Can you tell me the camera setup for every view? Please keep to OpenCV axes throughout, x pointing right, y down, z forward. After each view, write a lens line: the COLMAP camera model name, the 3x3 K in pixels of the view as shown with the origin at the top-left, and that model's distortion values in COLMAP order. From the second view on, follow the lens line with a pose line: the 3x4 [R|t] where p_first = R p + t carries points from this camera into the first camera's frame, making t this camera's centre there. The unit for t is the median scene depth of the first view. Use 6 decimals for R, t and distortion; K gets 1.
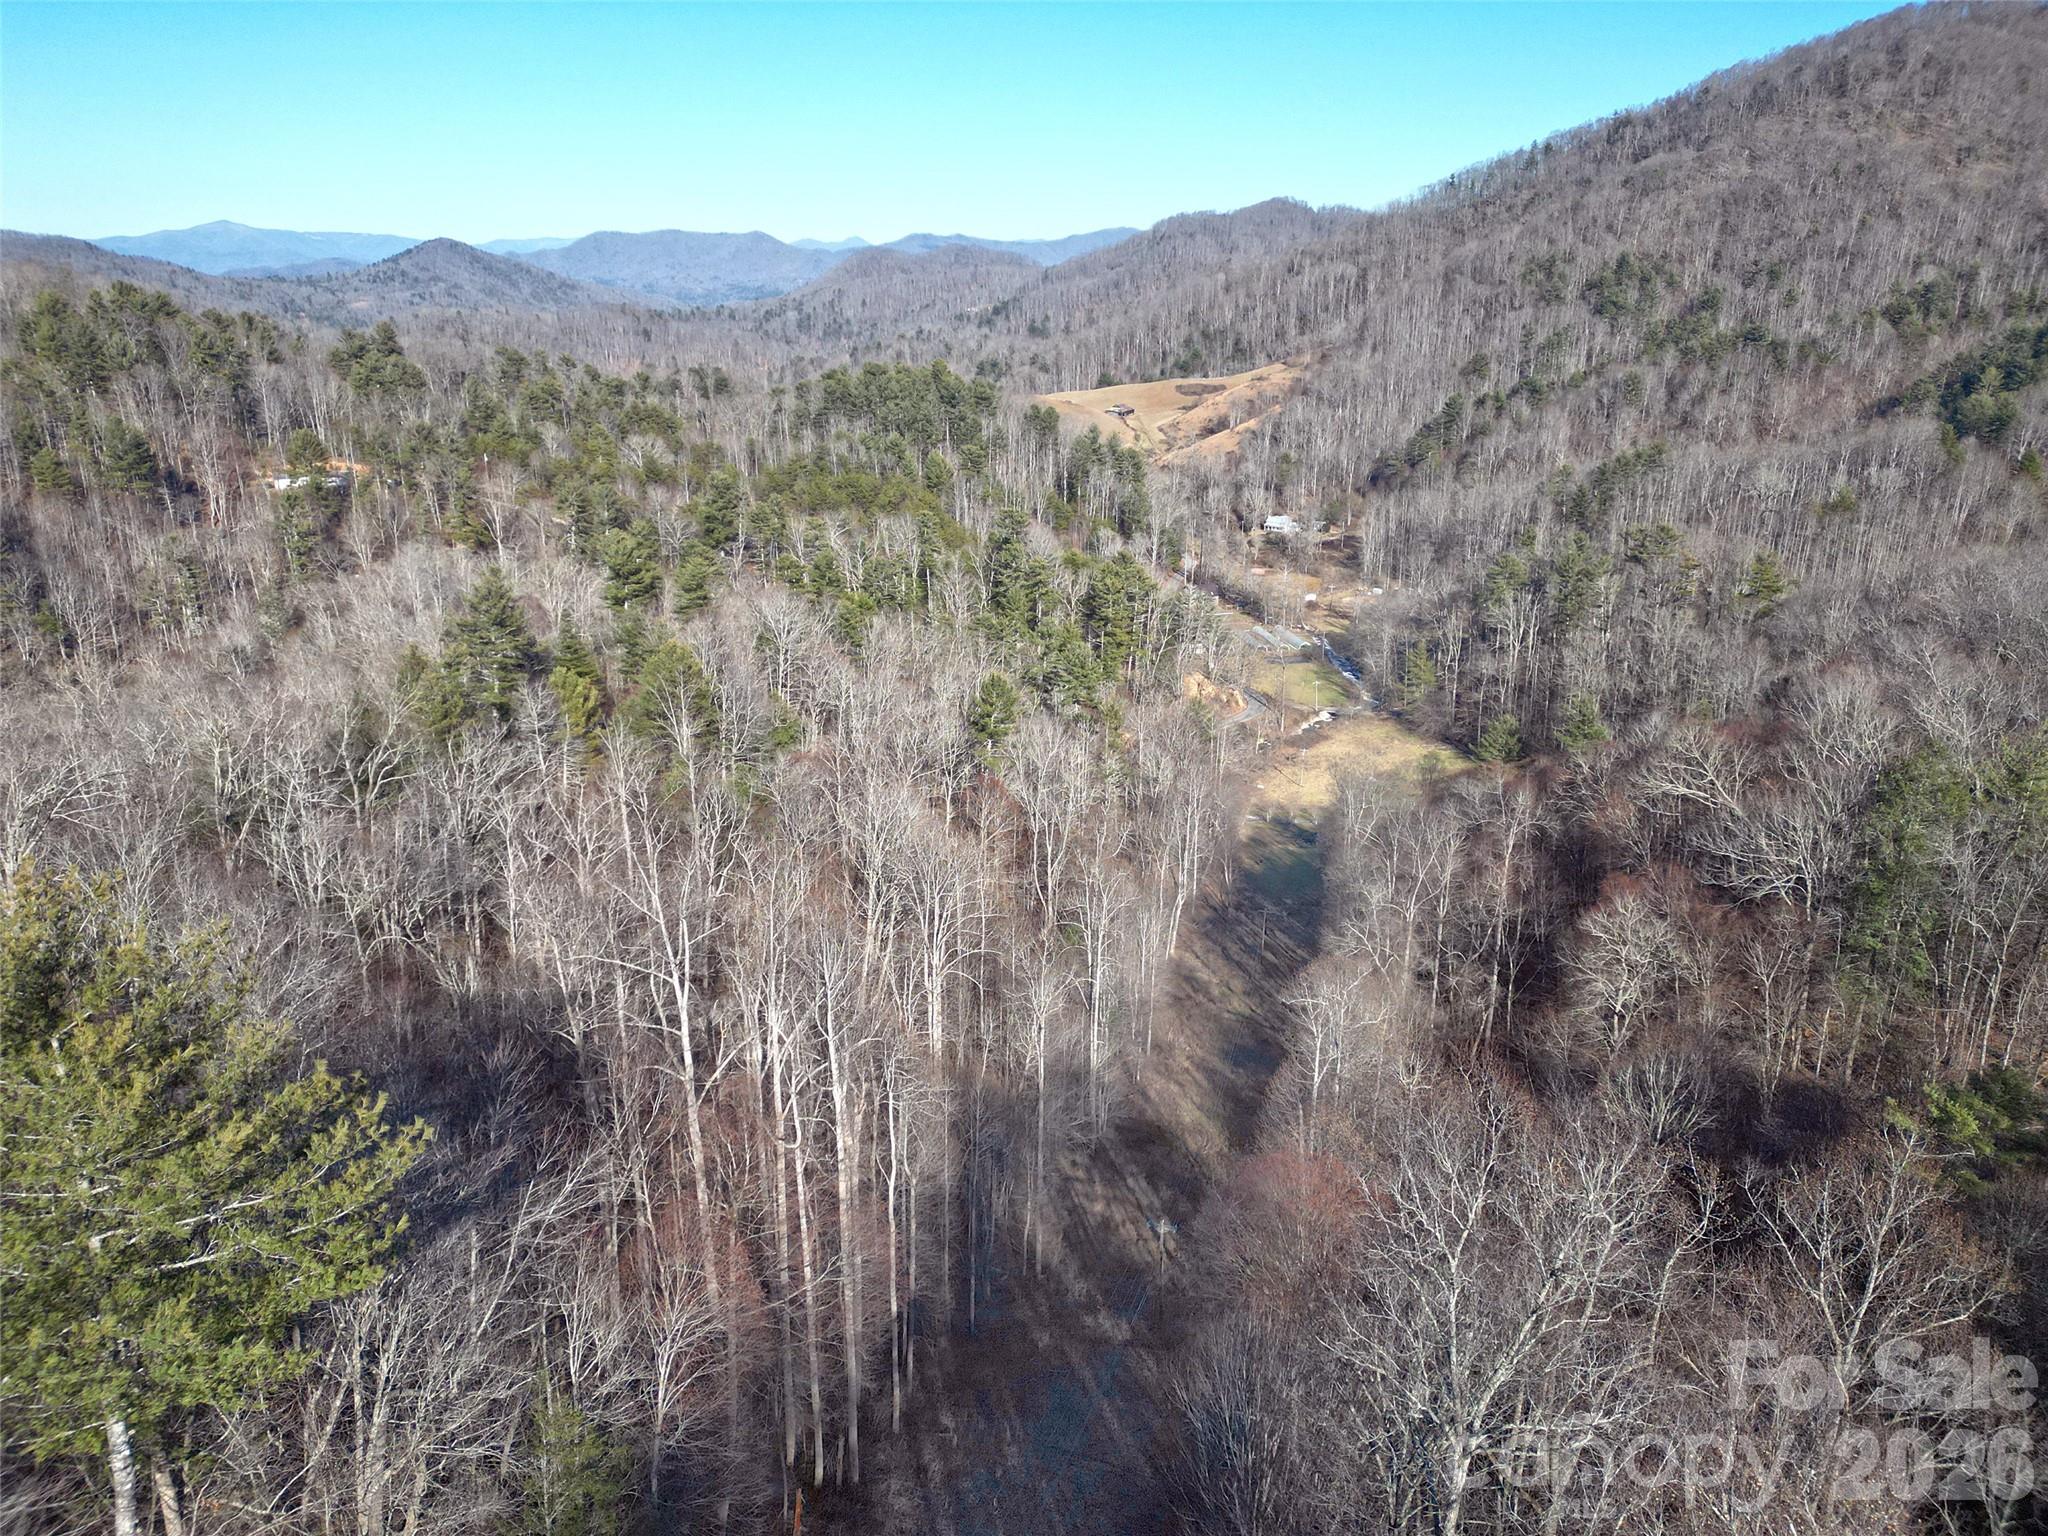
lens RADIAL K [[1389.0, 0, 1024.0], [0, 1389.0, 768.0], [0, 0, 1]] dist [0.069632, -0.050306]
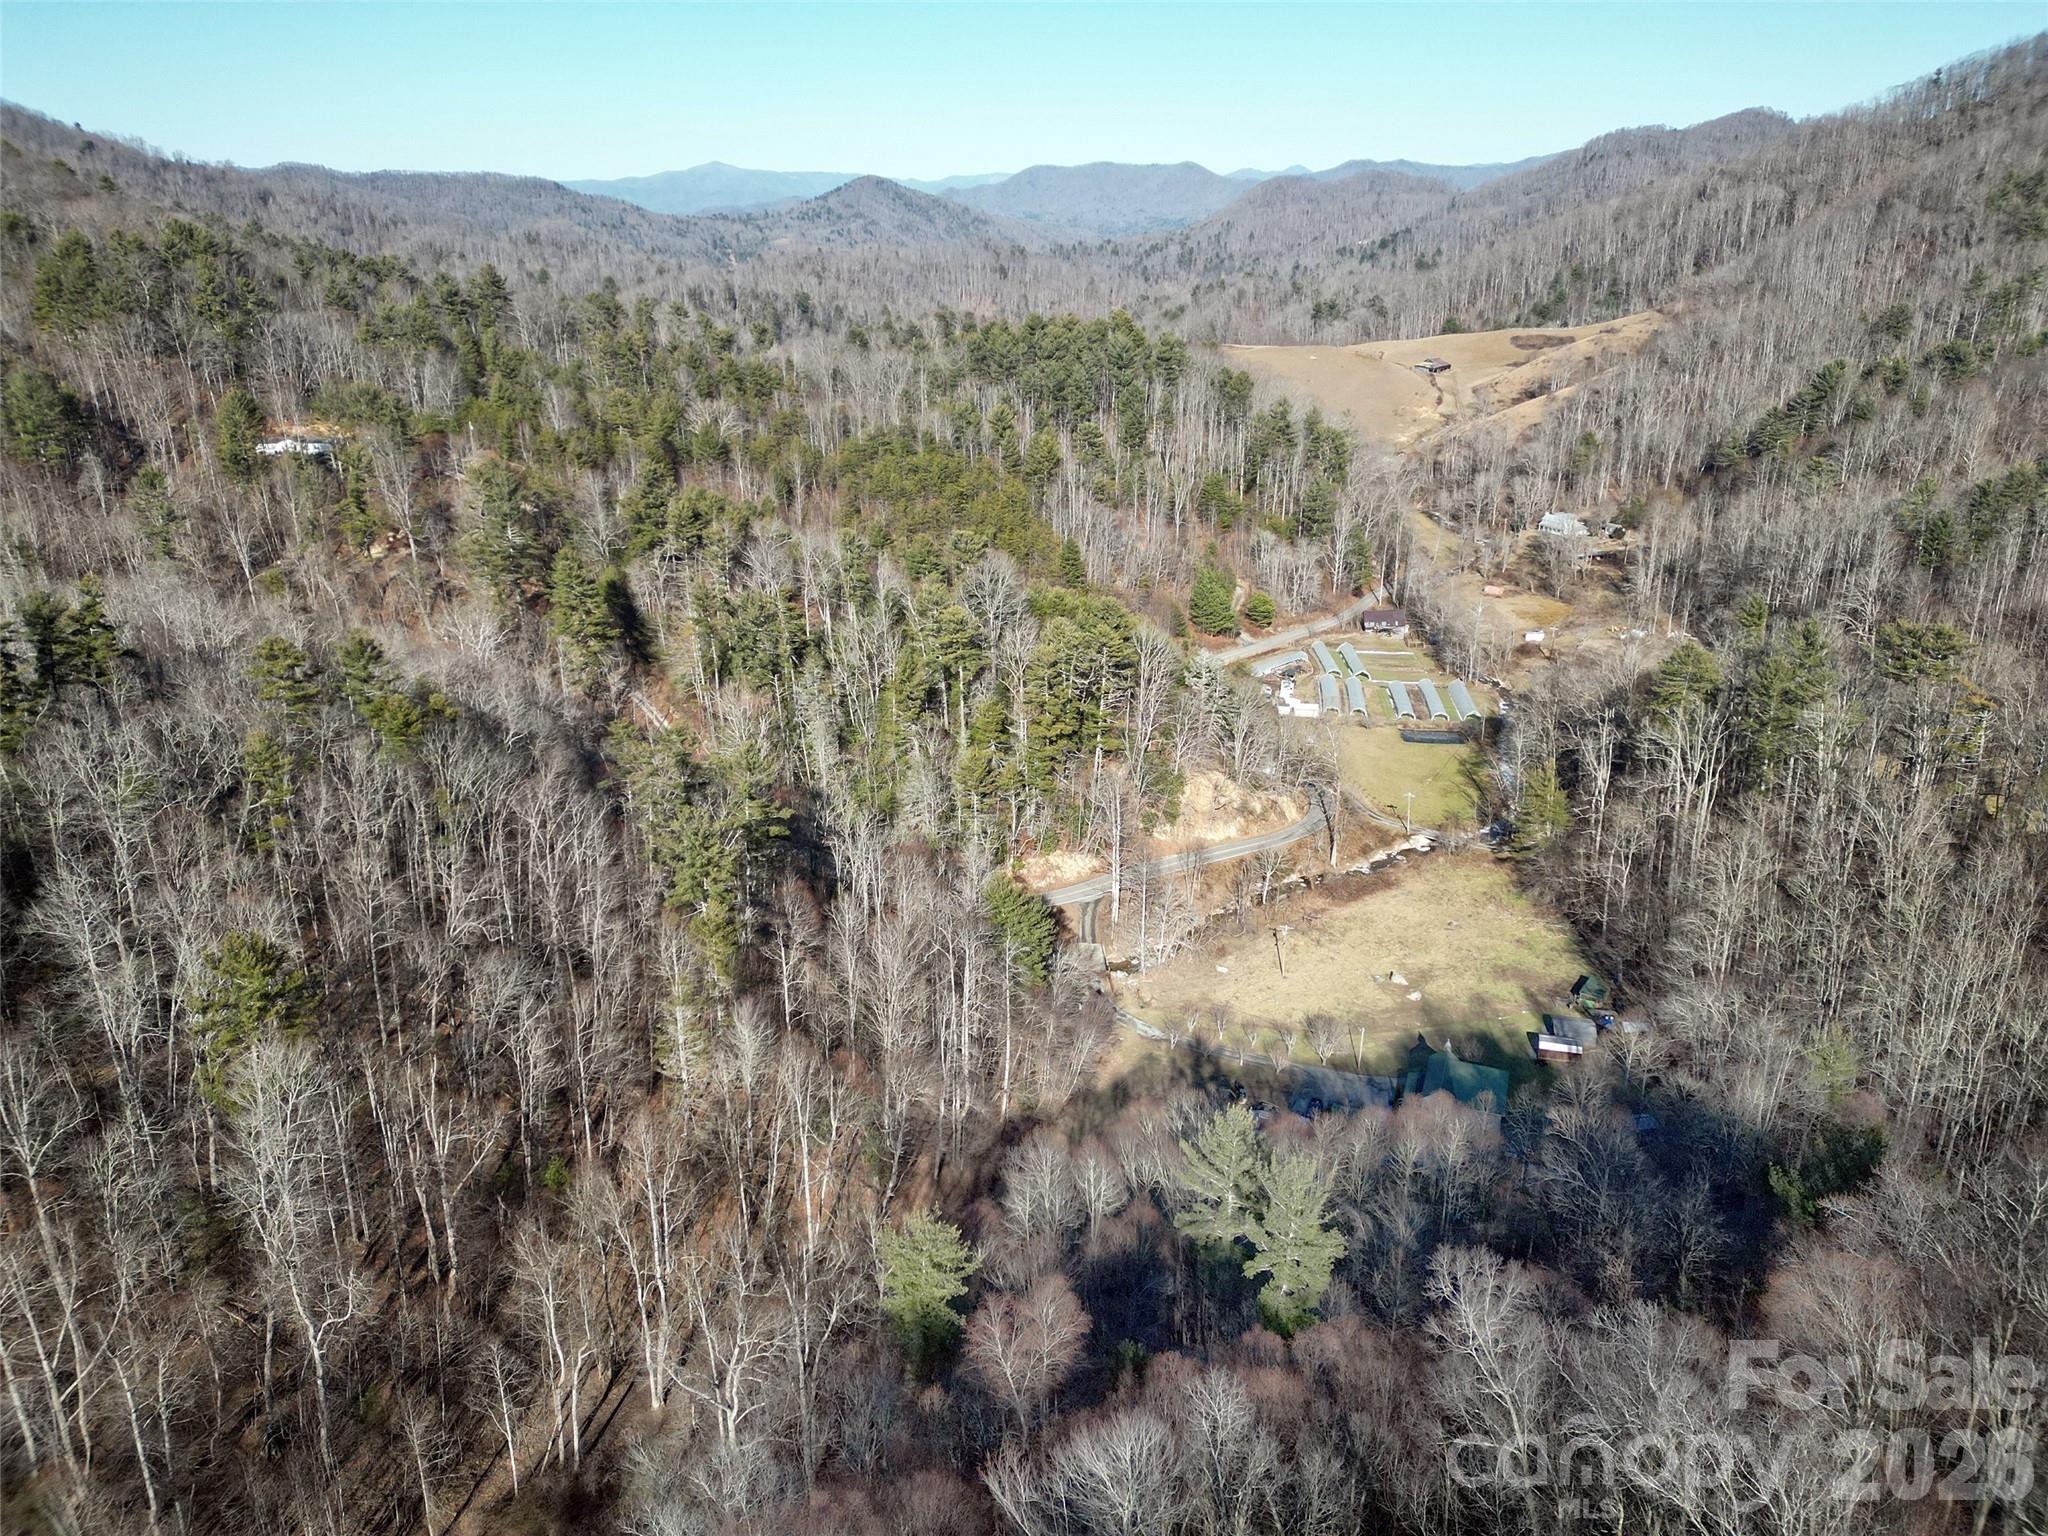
lens RADIAL K [[1389.0, 0, 1024.0], [0, 1389.0, 768.0], [0, 0, 1]] dist [0.069632, -0.050306]
pose [[0.958284, 0.102130, -0.266946, 0.097598], [-0.090736, 0.994371, 0.054711, -0.044343], [0.271031, -0.028207, 0.962157, 0.125049]]
